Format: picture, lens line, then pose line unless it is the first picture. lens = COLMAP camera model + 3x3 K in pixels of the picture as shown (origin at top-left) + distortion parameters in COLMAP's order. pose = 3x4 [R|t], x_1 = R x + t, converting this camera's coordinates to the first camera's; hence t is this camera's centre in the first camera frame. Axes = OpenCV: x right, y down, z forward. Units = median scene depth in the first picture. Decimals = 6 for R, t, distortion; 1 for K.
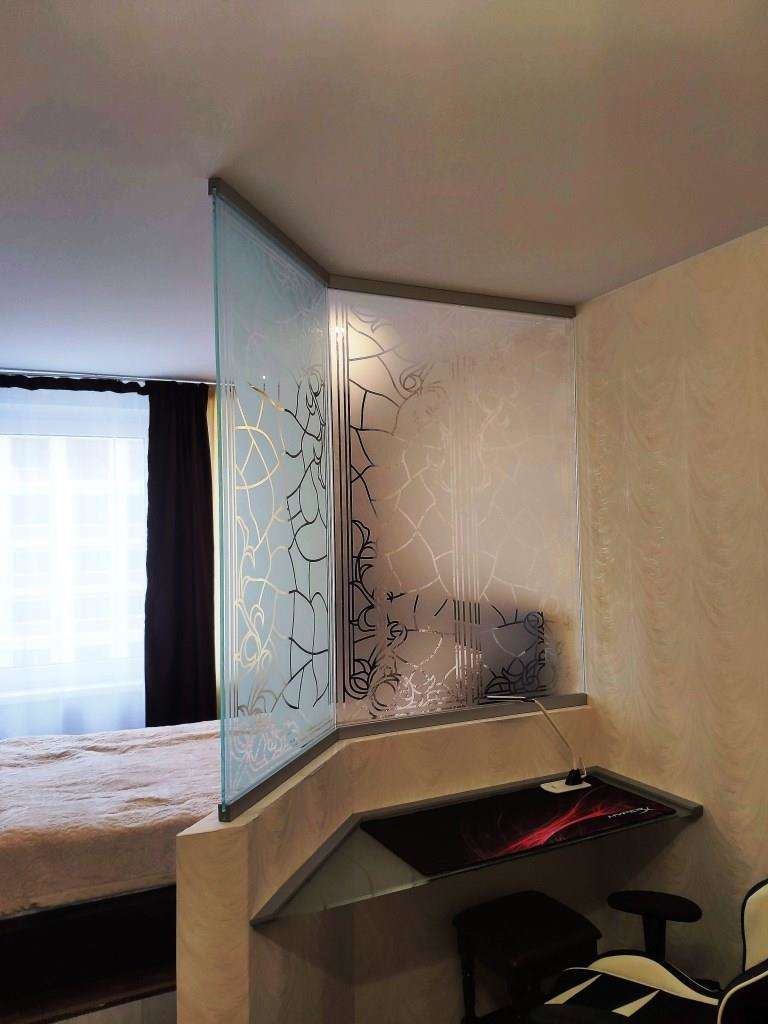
lens RADIAL K [[790.8, 0, 387.4], [0, 790.8, 495.2], [0, 0, 1]] dist [-0.003215, -0.003855]
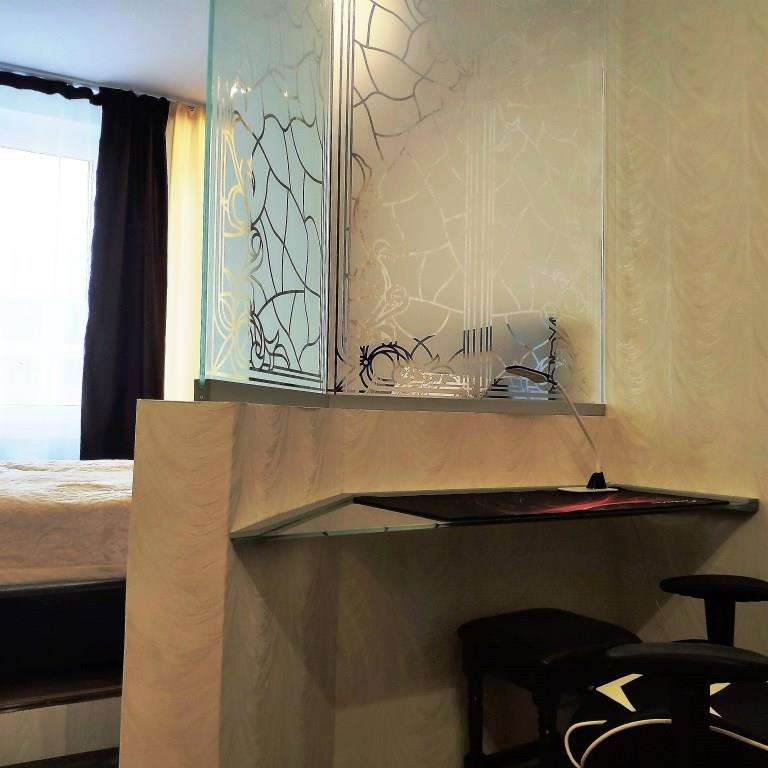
lens RADIAL K [[772.3, 0, 365.5], [0, 772.3, 386.0], [0, 0, 1]] dist [-0.024700, -0.025522]
pose [[0.997415, 0.040705, 0.059210, -0.066521], [-0.039261, 0.998907, -0.025353, 0.288009], [-0.060178, 0.022963, 0.997924, 0.192904]]
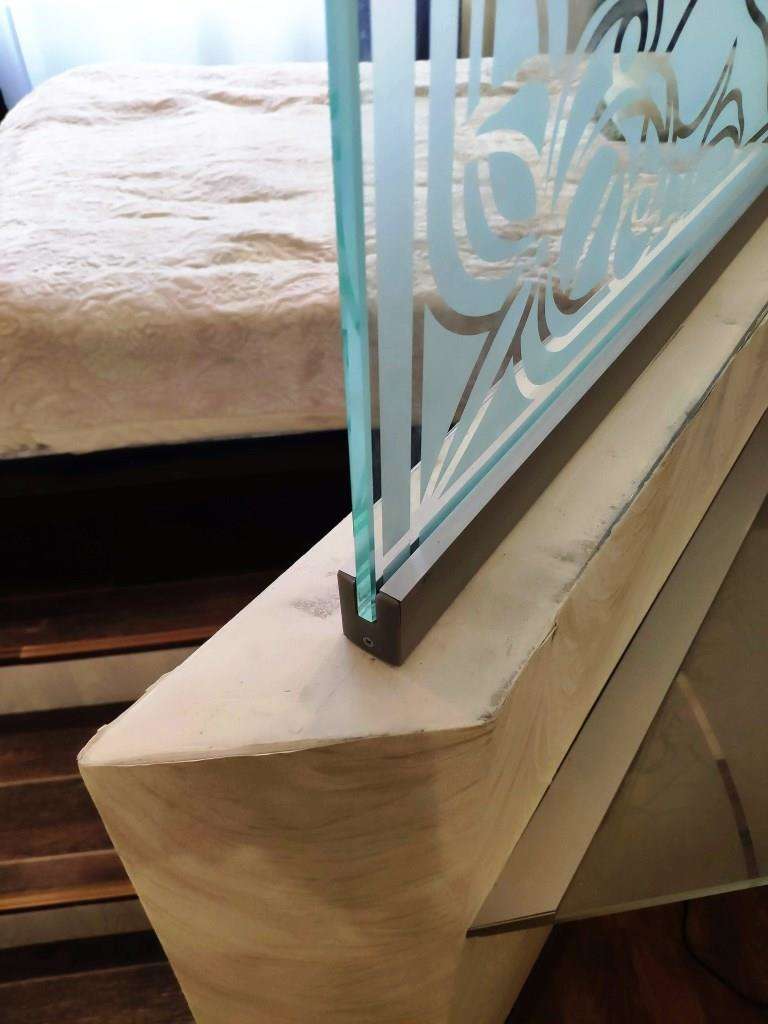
lens RADIAL K [[802.2, 0, 379.0], [0, 802.2, 498.1], [0, 0, 1]] dist [0.081489, -0.167648]
pose [[0.950211, 0.201937, -0.237318, -0.115089], [0.019483, 0.721605, 0.692031, 0.179965], [0.310996, -0.662199, 0.681743, 0.616063]]
